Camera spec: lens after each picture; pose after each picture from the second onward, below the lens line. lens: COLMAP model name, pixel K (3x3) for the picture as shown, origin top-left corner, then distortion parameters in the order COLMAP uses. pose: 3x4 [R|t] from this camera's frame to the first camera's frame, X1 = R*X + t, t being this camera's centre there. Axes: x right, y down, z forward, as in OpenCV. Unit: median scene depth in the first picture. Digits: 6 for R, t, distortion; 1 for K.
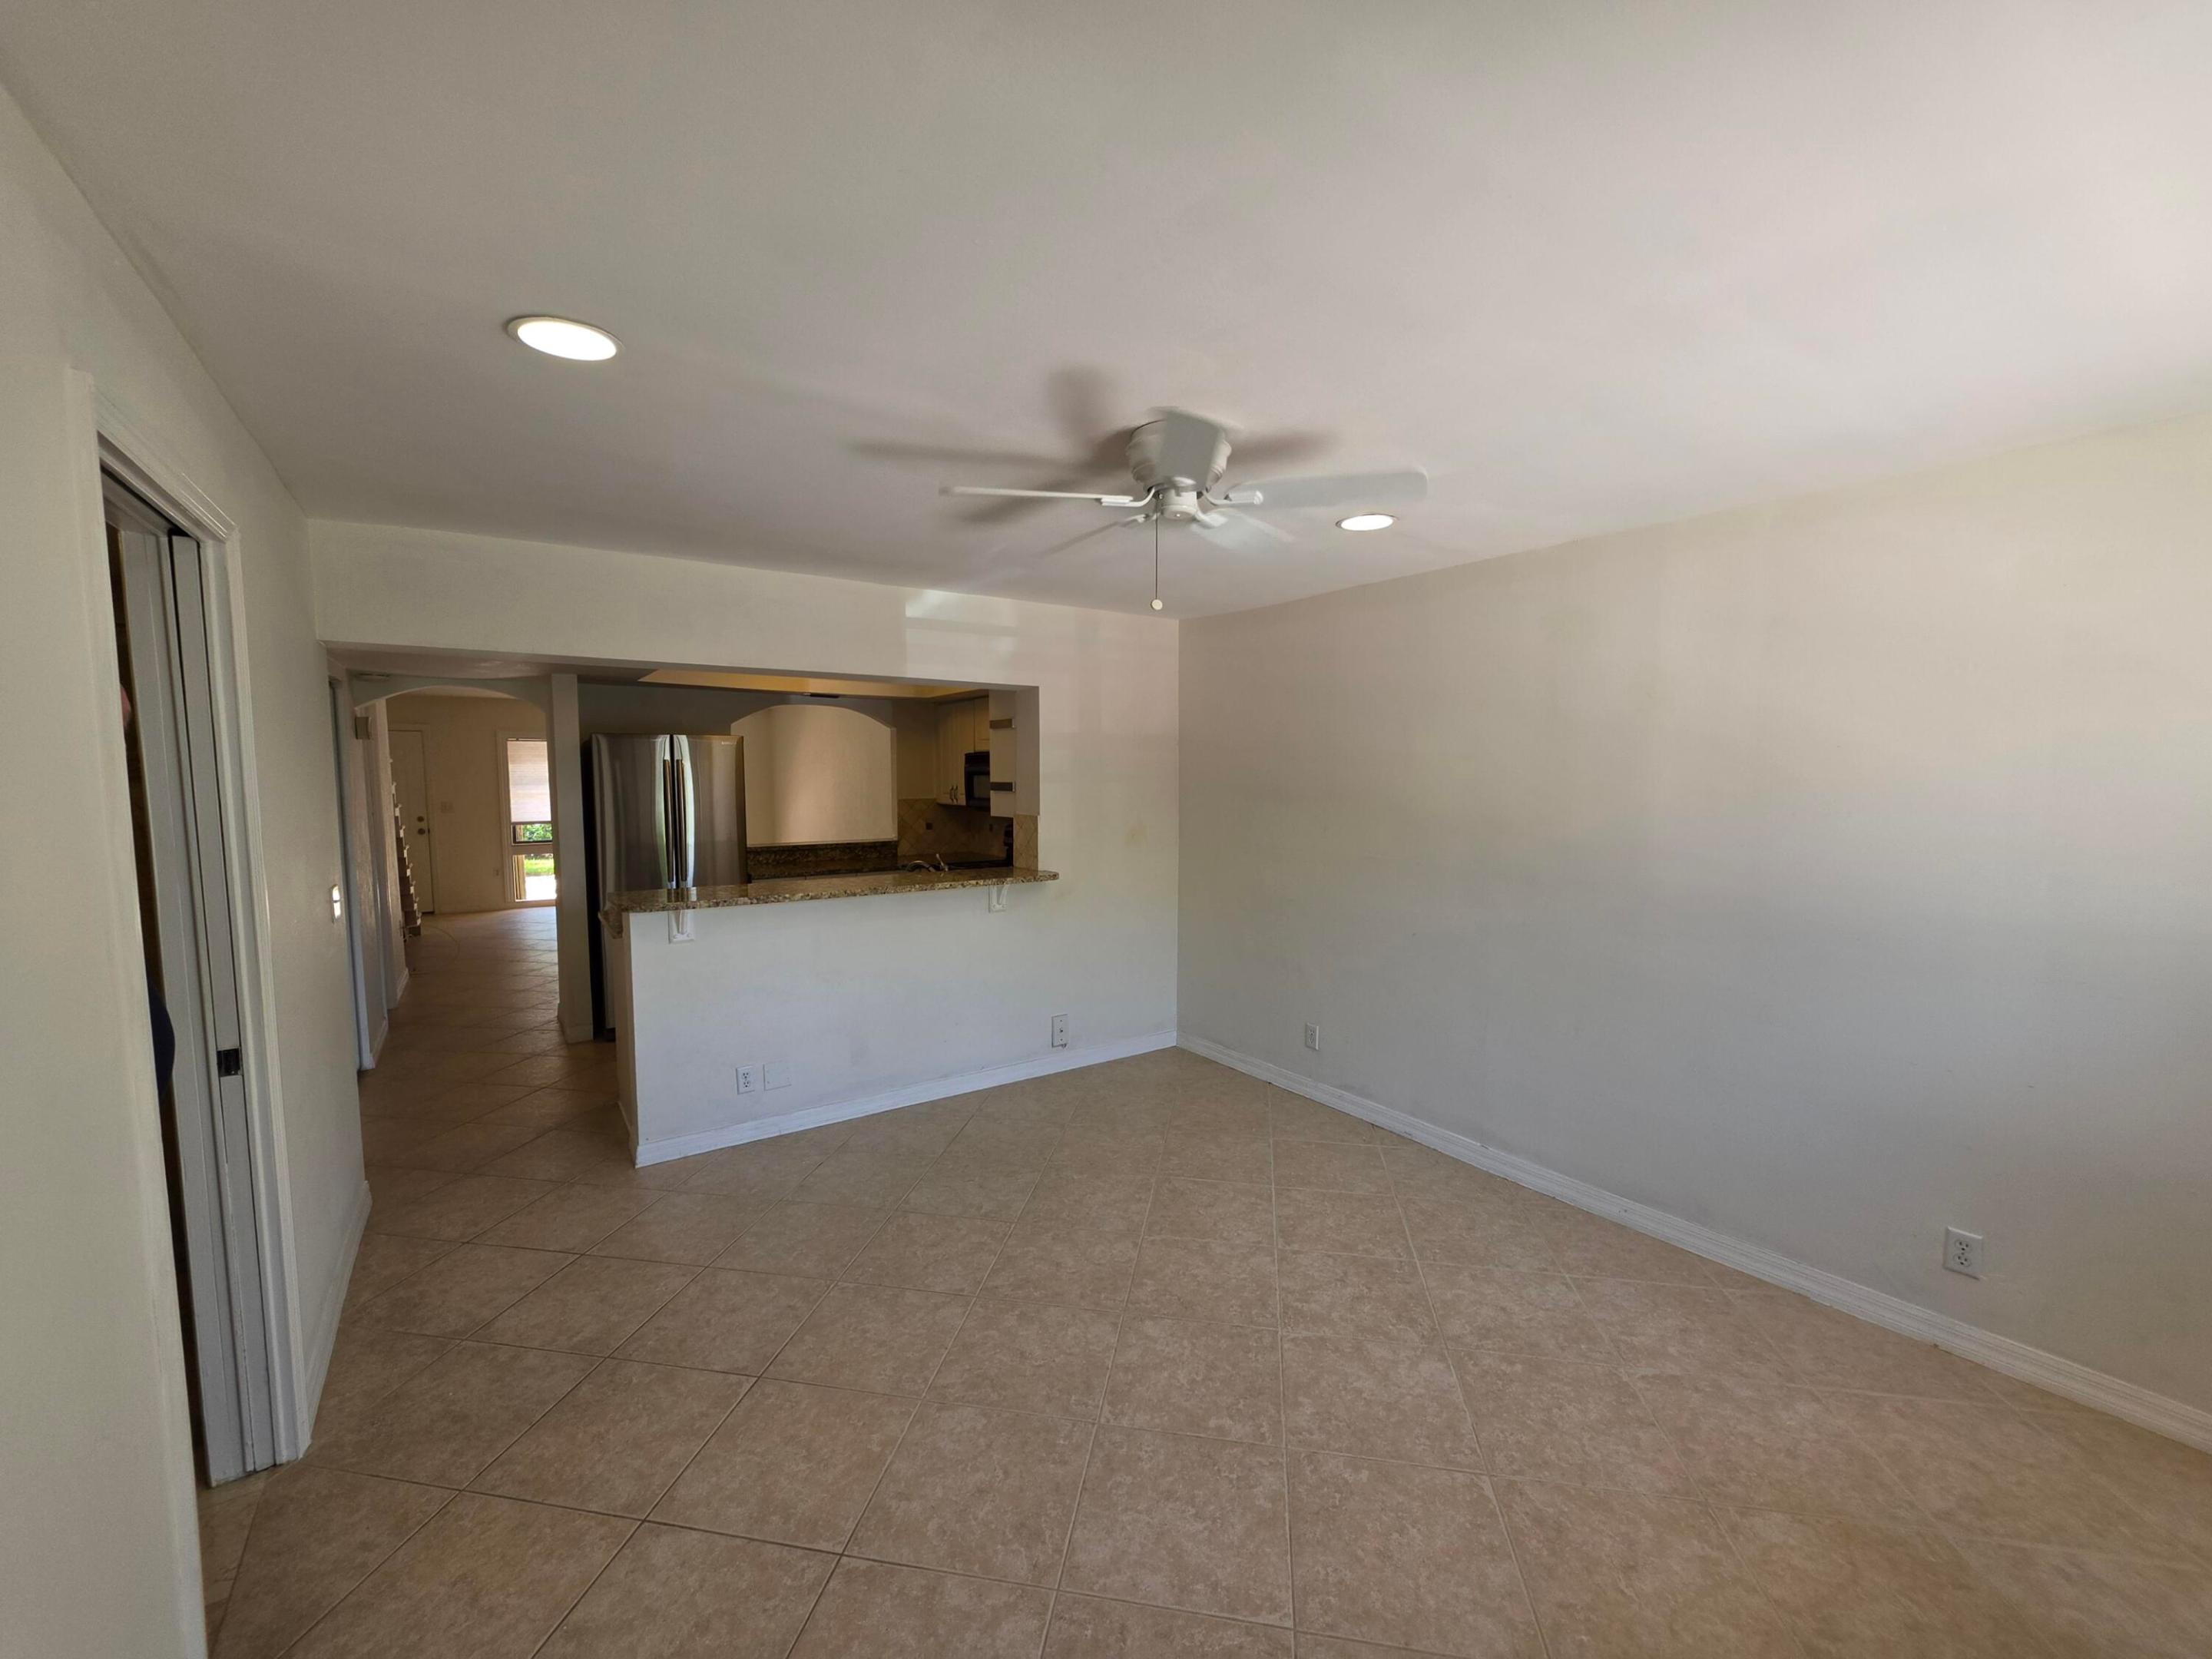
lens RADIAL K [[869.7, 0, 1103.4], [0, 869.7, 842.9], [0, 0, 1]] dist [0.001628, 0.000352]
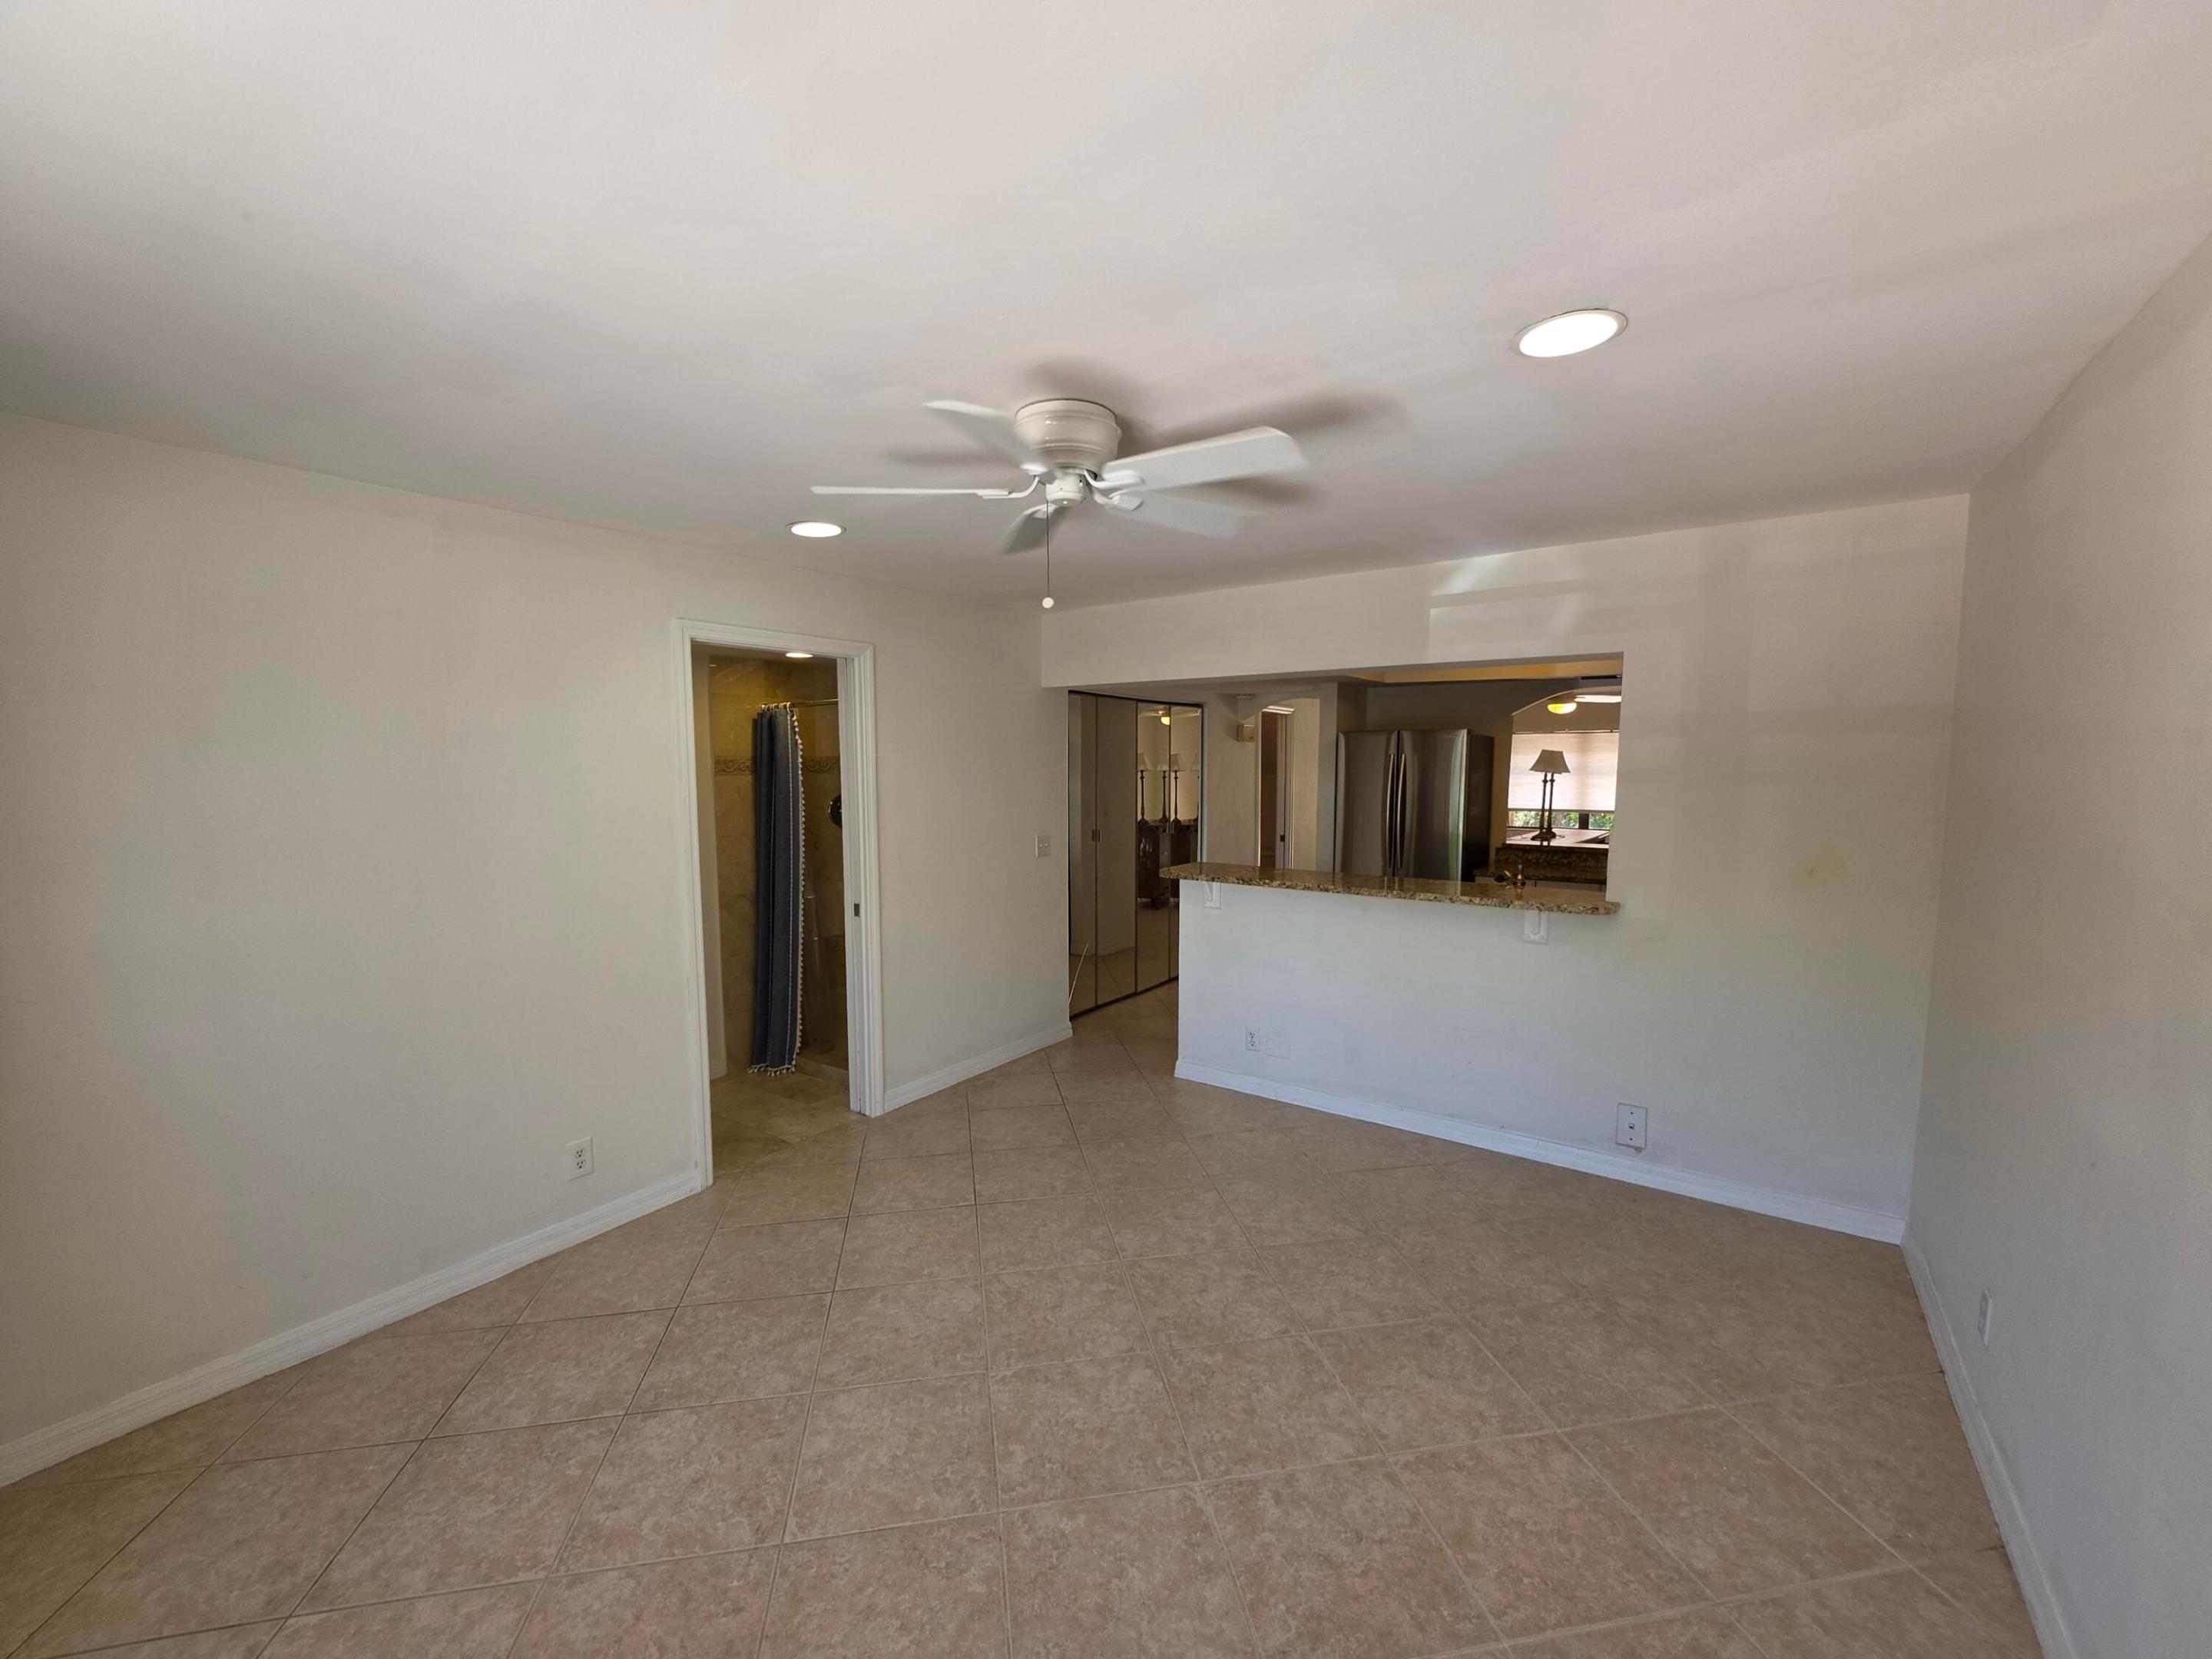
lens RADIAL K [[902.7, 0, 1103.5], [0, 902.7, 823.7], [0, 0, 1]] dist [0.000679, 0.000117]
pose [[0.341119, 0.059436, -0.938139, 0.801436], [-0.071538, 0.996746, 0.037137, -0.043403], [0.937294, 0.054444, 0.344261, 0.548201]]
